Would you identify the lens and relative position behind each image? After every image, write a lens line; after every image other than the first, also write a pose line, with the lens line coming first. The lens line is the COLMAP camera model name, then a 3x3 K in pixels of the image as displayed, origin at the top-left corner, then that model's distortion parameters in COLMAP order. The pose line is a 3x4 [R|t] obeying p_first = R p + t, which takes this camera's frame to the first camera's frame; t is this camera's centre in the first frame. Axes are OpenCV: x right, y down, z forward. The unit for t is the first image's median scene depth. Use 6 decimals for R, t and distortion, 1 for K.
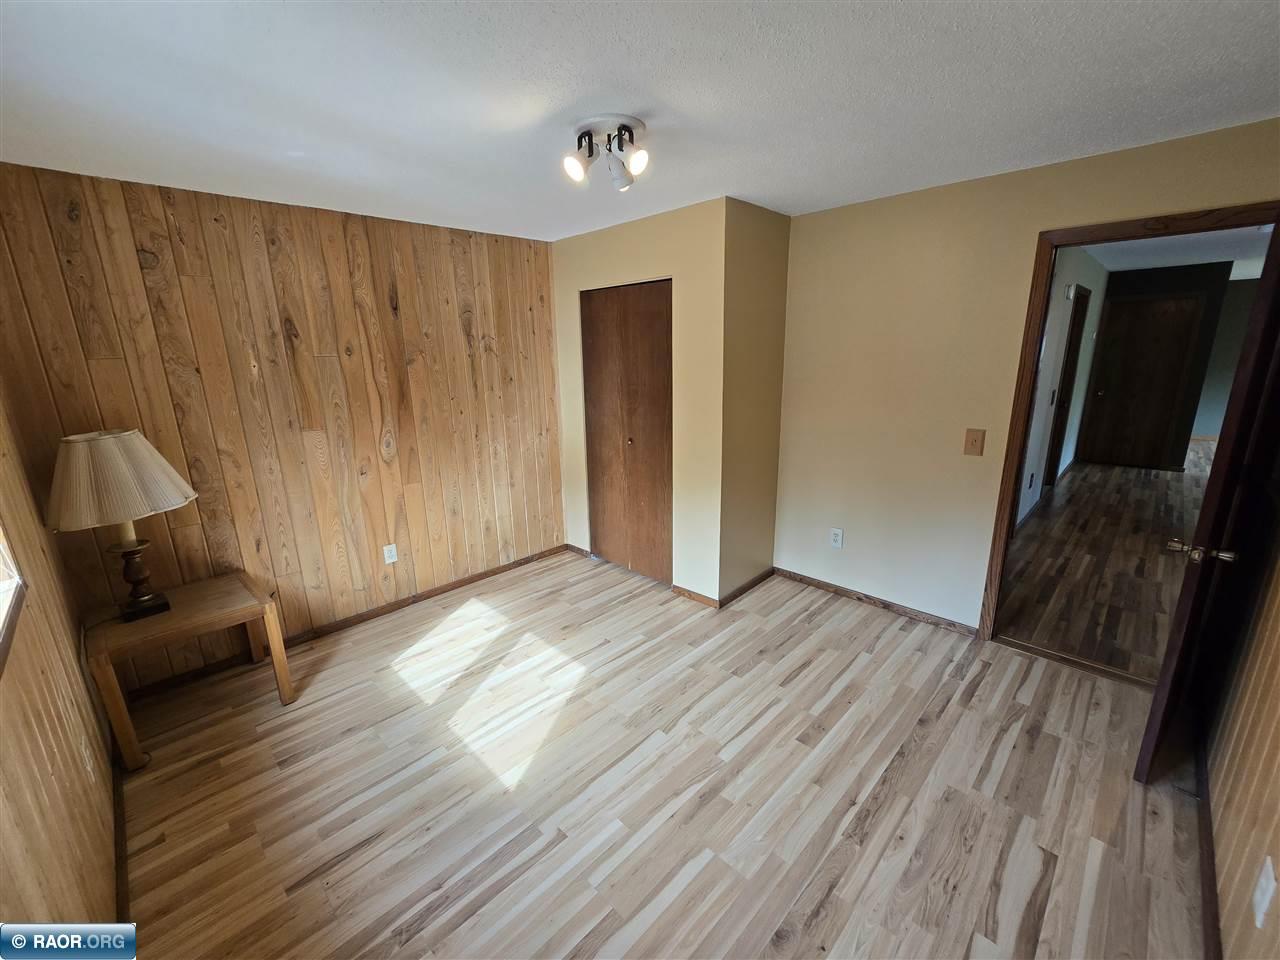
lens RADIAL K [[523.0, 0, 640.0], [0, 523.0, 480.0], [0, 0, 1]] dist [-0.000181, -0.002325]
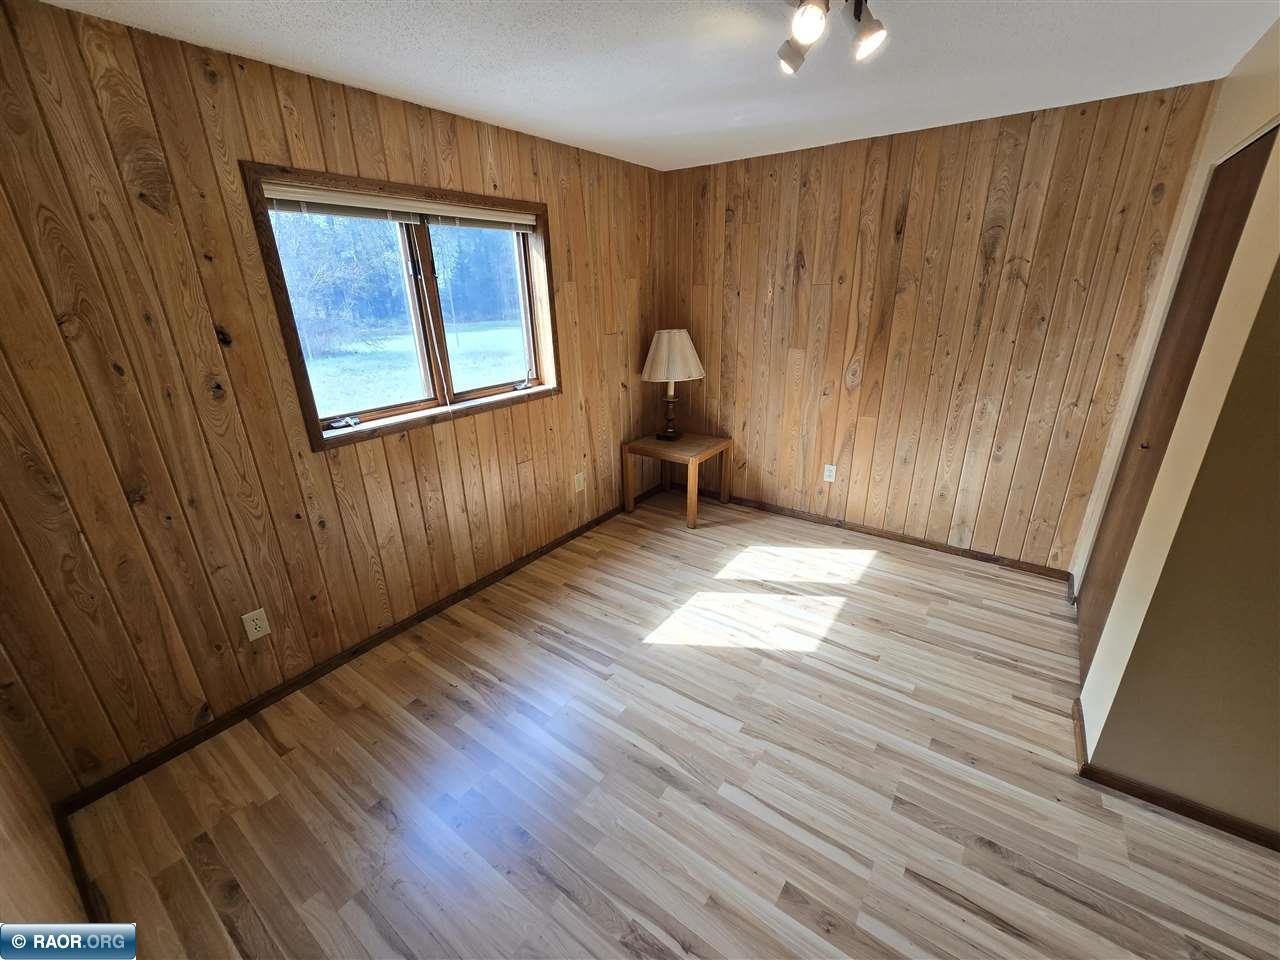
lens RADIAL K [[523.0, 0, 640.0], [0, 523.0, 480.0], [0, 0, 1]] dist [-0.000181, -0.002325]
pose [[0.150769, 0.361636, -0.920048, 0.544110], [-0.224506, 0.918894, 0.324393, -0.127990], [0.962739, 0.157648, 0.219730, 0.446415]]
